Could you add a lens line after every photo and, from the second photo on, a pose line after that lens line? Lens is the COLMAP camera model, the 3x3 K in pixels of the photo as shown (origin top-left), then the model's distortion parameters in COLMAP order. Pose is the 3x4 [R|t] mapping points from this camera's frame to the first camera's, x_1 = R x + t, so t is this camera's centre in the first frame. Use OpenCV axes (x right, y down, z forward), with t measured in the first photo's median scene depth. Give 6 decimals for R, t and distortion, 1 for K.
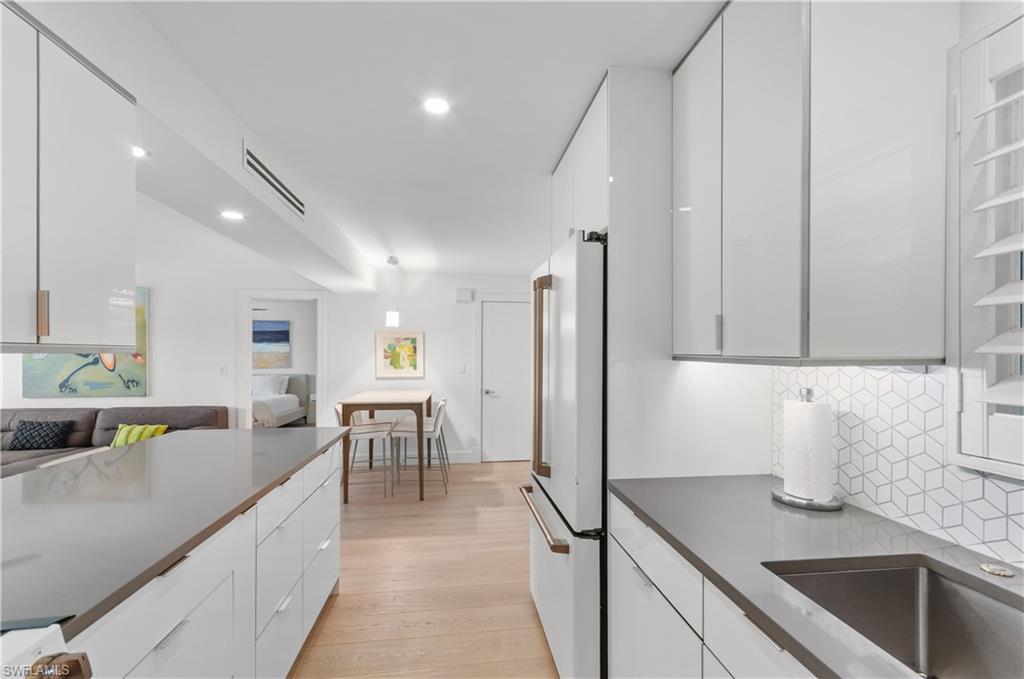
lens RADIAL K [[448.6, 0, 505.6], [0, 448.6, 357.4], [0, 0, 1]] dist [0.006411, -0.001156]
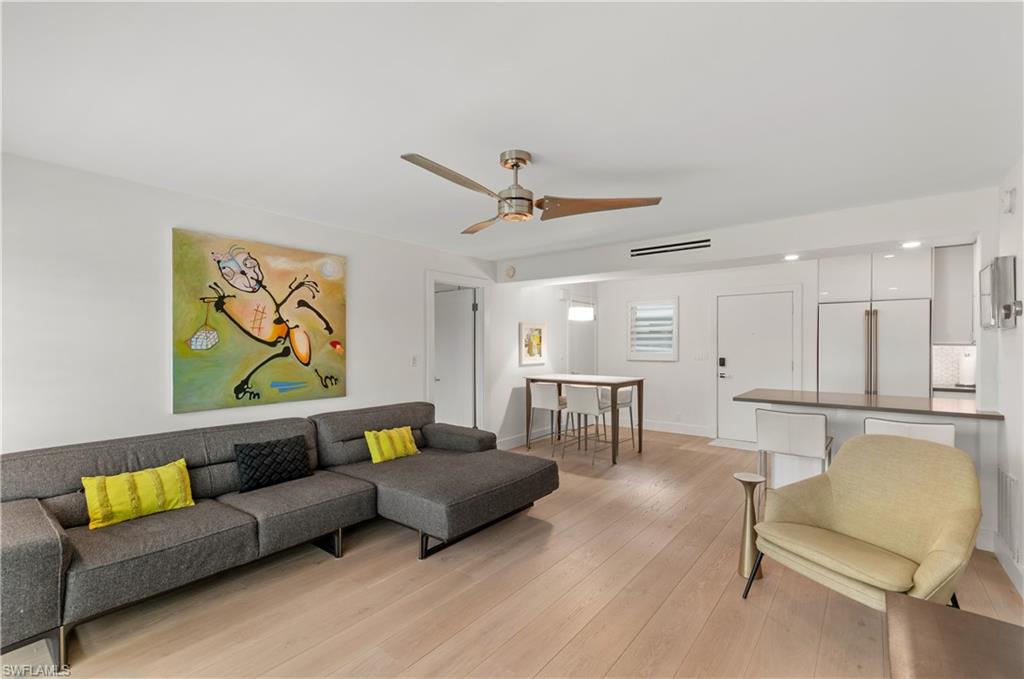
lens RADIAL K [[448.6, 0, 512.5], [0, 448.6, 343.7], [0, 0, 1]] dist [0.006411, -0.001156]
pose [[0.720389, 0.001987, 0.693568, -1.143780], [0.005310, 0.999951, -0.008381, 0.003474], [-0.693550, 0.009720, 0.720343, 0.244723]]
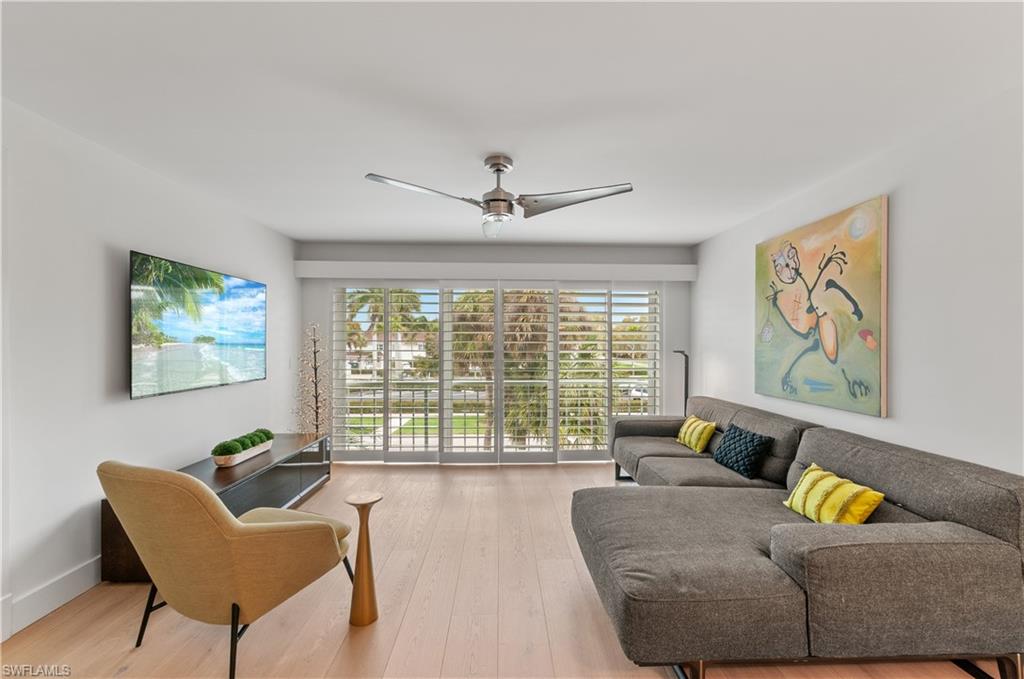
lens RADIAL K [[448.6, 0, 527.1], [0, 448.6, 343.5], [0, 0, 1]] dist [0.006411, -0.001156]
pose [[-0.065585, -0.000281, -0.997847, -0.287380], [-0.007497, 0.999972, 0.000211, 0.009227], [0.997819, 0.007495, -0.065585, 0.656421]]
